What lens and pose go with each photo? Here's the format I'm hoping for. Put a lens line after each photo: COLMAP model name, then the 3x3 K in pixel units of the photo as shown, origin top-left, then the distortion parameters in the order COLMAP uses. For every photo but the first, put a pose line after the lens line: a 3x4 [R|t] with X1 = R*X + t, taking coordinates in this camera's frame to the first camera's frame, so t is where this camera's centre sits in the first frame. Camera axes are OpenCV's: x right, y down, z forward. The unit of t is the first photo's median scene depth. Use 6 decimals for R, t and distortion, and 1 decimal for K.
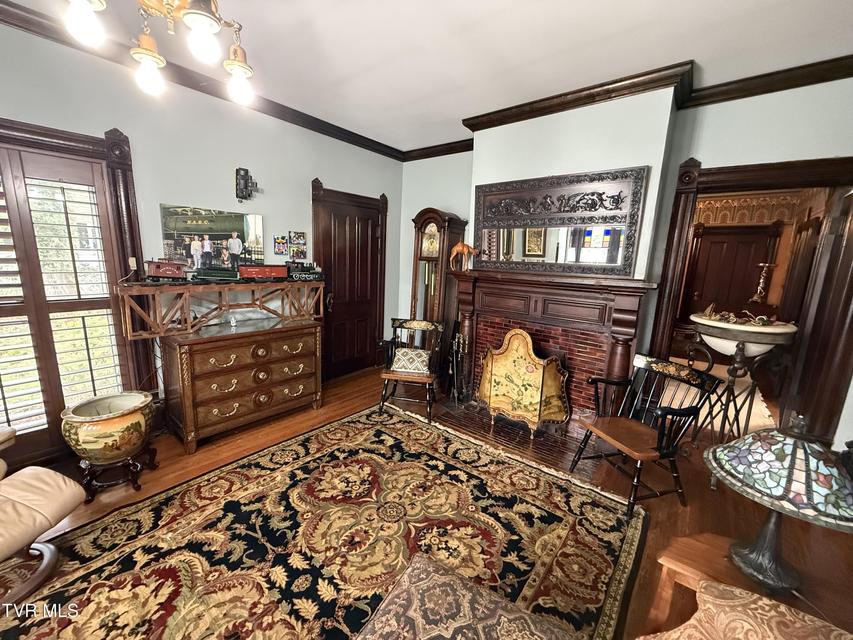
lens RADIAL K [[341.0, 0, 424.7], [0, 341.0, 318.9], [0, 0, 1]] dist [0.001162, 0.000031]
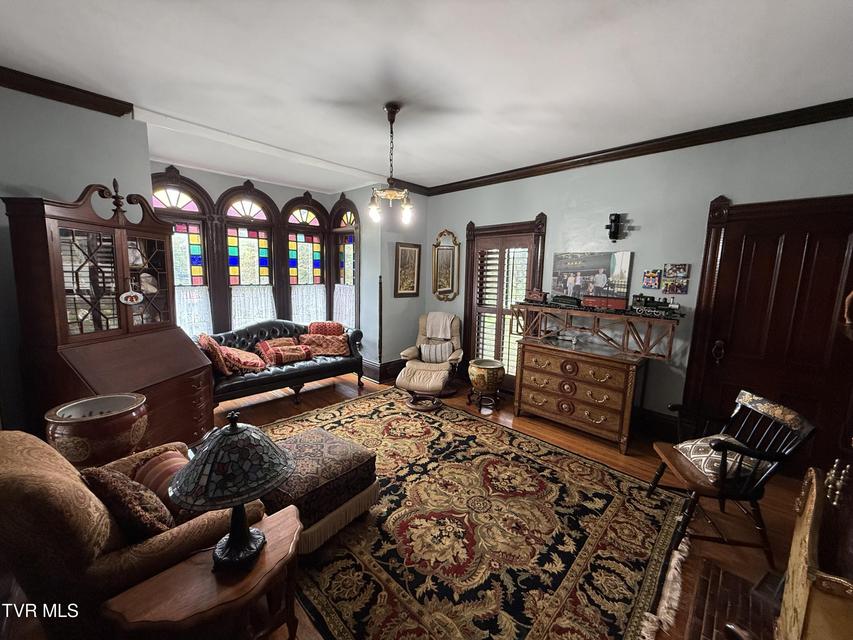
lens RADIAL K [[341.0, 0, 424.7], [0, 341.0, 318.9], [0, 0, 1]] dist [0.001162, 0.000031]
pose [[-0.084468, 0.097460, -0.991648, 0.959251], [-0.208027, 0.971550, 0.113204, -0.129519], [0.974469, 0.215852, -0.061791, 0.725362]]
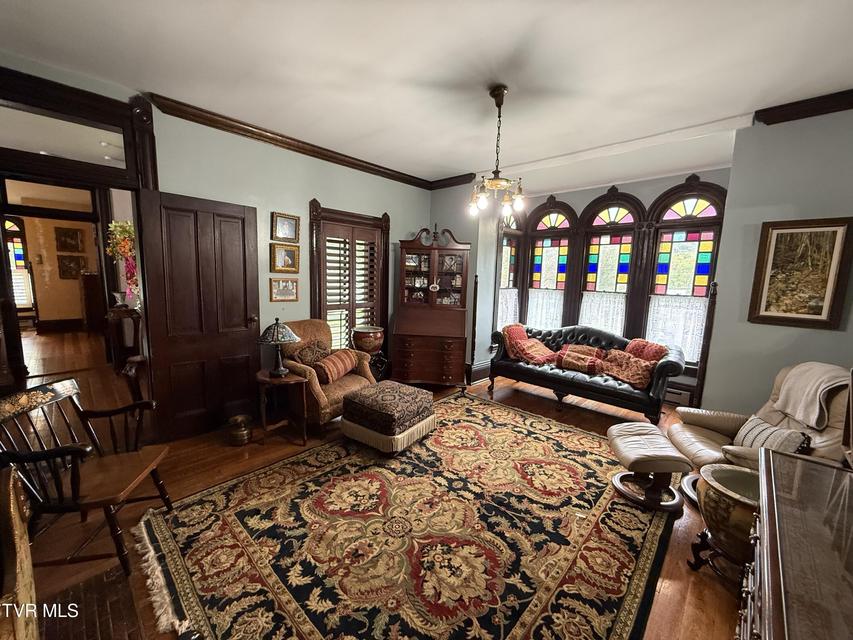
lens RADIAL K [[341.0, 0, 424.7], [0, 341.0, 318.9], [0, 0, 1]] dist [0.001162, 0.000031]
pose [[-0.995101, -0.073130, 0.066531, -0.190689], [-0.048954, 0.949129, 0.311059, -0.321564], [-0.085894, 0.306278, -0.948059, 1.688028]]
